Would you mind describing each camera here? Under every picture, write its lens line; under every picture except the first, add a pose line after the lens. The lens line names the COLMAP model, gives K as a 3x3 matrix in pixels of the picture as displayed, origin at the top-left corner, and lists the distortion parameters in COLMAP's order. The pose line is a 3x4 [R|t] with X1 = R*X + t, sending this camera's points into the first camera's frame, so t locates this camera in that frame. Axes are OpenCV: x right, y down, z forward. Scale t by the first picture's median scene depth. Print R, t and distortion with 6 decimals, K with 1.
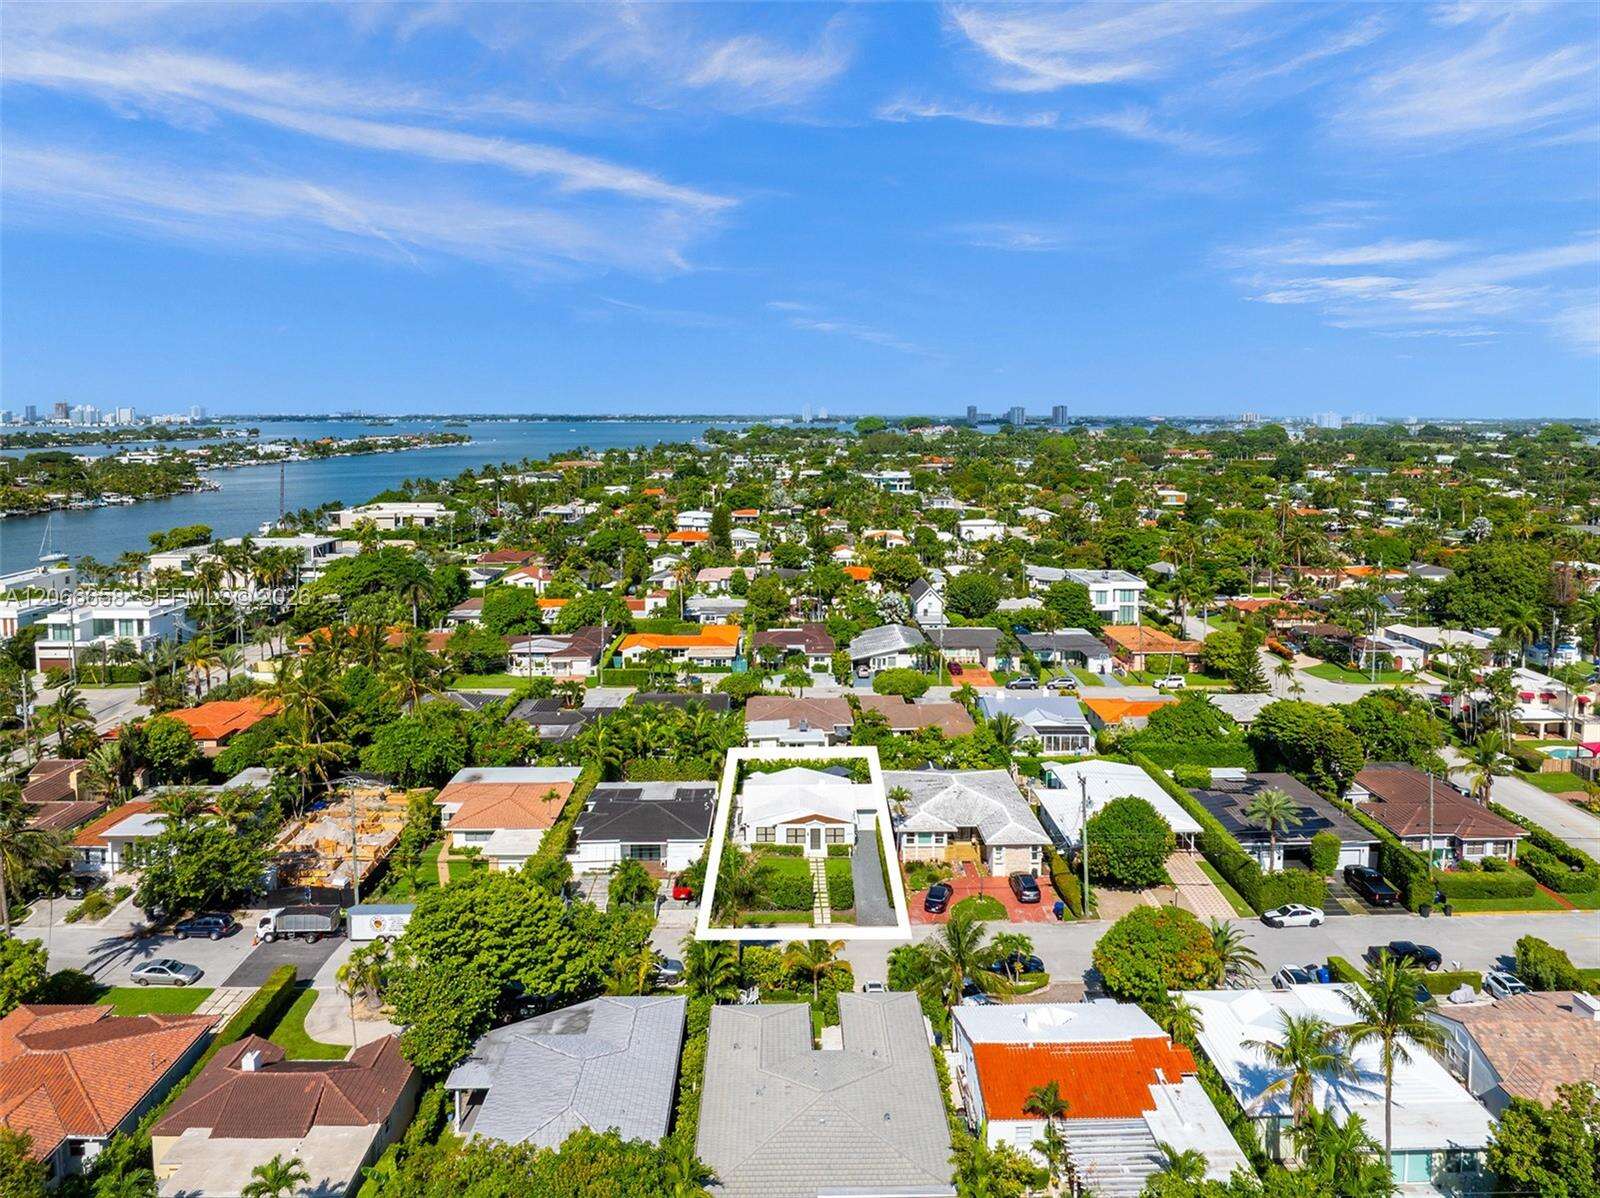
lens RADIAL K [[1160.9, 0, 800.0], [0, 1160.9, 599.0], [0, 0, 1]] dist [-0.035946, -0.004559]
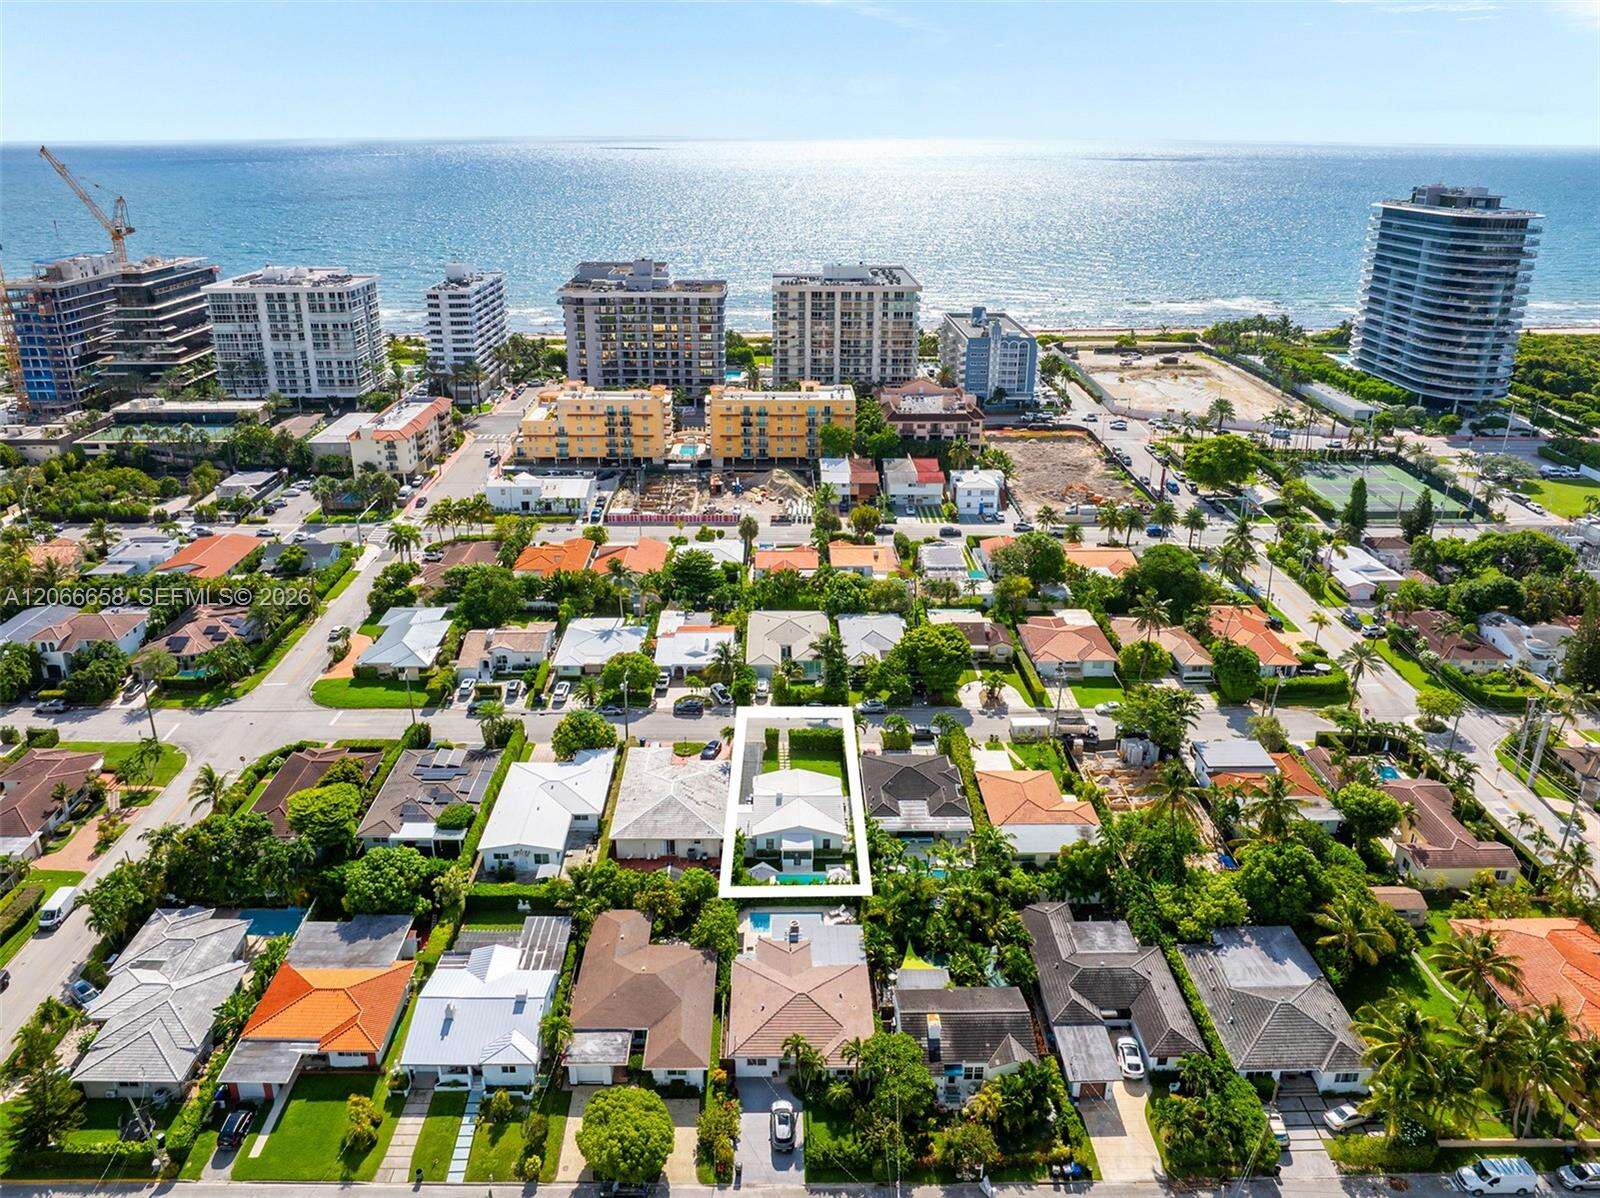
lens RADIAL K [[1121.8, 0, 800.0], [0, 1121.8, 599.0], [0, 0, 1]] dist [-0.020118, -0.002365]
pose [[-0.999914, -0.013096, 0.000855, -0.002050], [-0.010674, 0.849467, 0.527533, -0.412906], [-0.007635, 0.527479, -0.849534, 1.219569]]
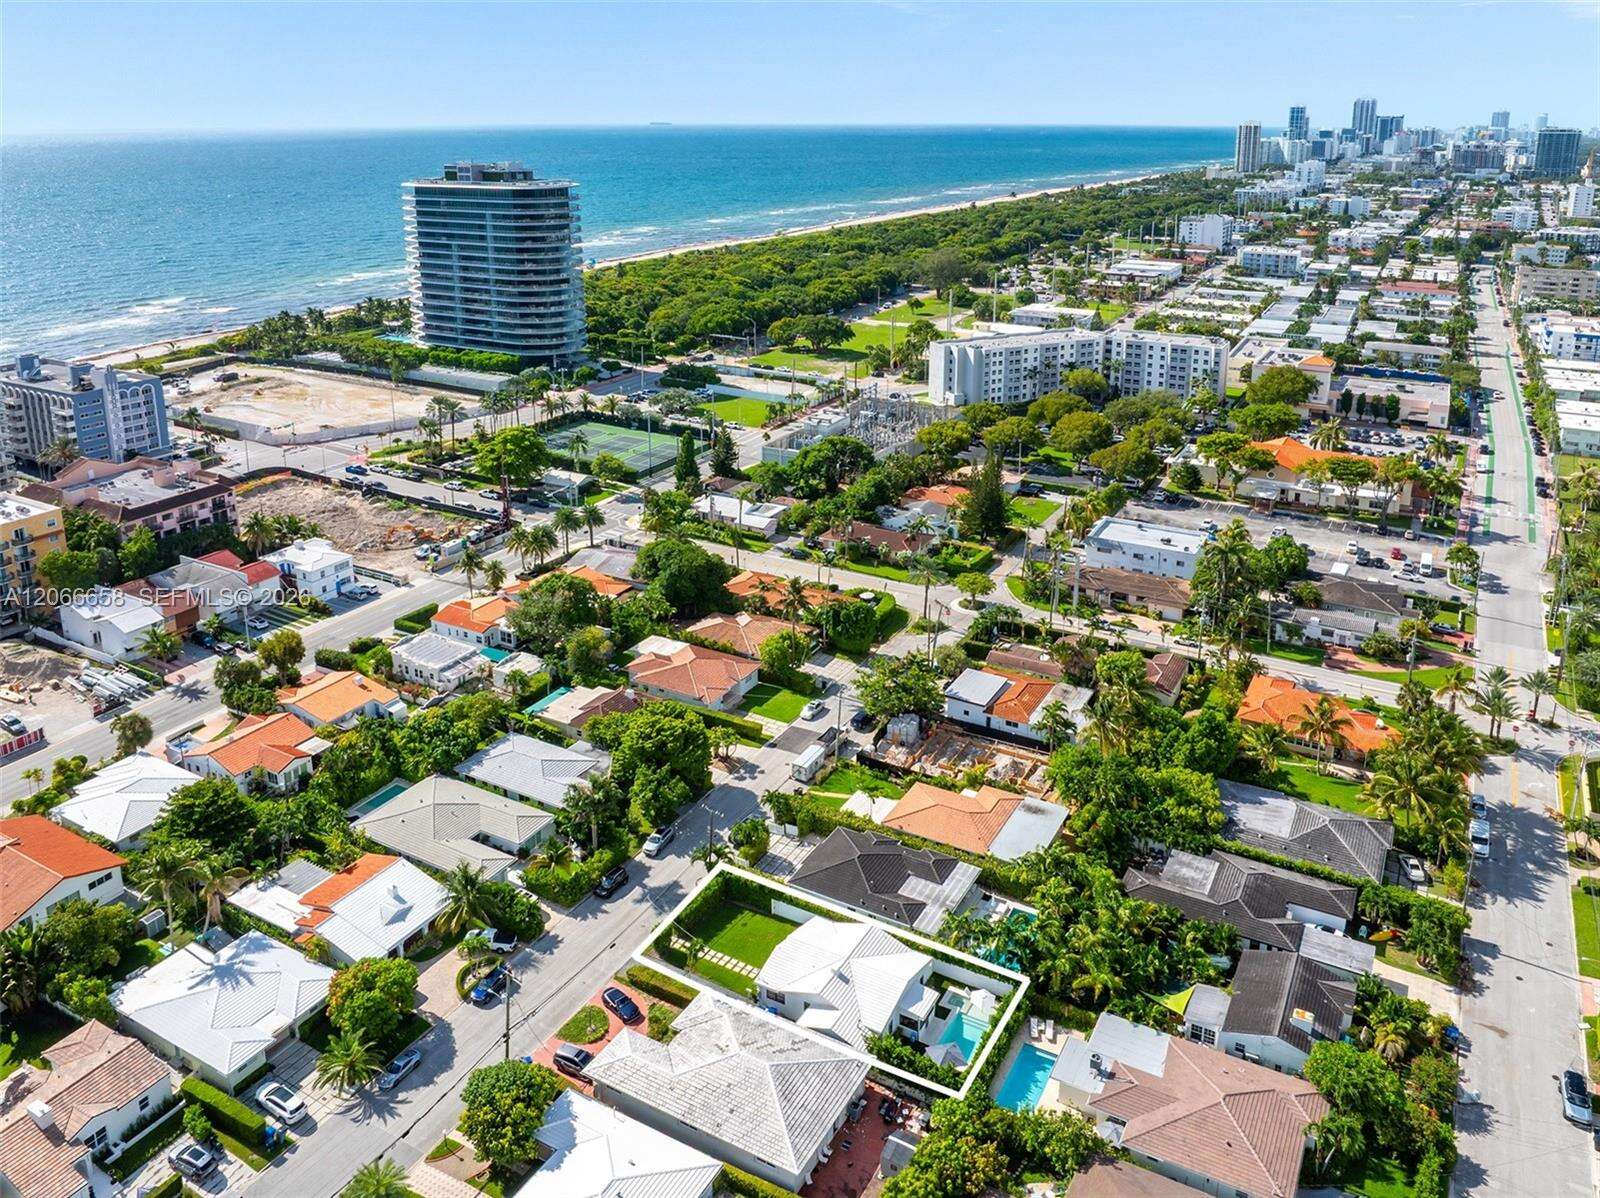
lens RADIAL K [[1171.0, 0, 810.4], [0, 1171.0, 477.1], [0, 0, 1]] dist [-0.032497, 0.004488]
pose [[-0.512495, 0.247460, -0.822260, 0.442867], [-0.136716, 0.921846, 0.362642, -0.342338], [0.847737, 0.298268, -0.438610, 0.815288]]
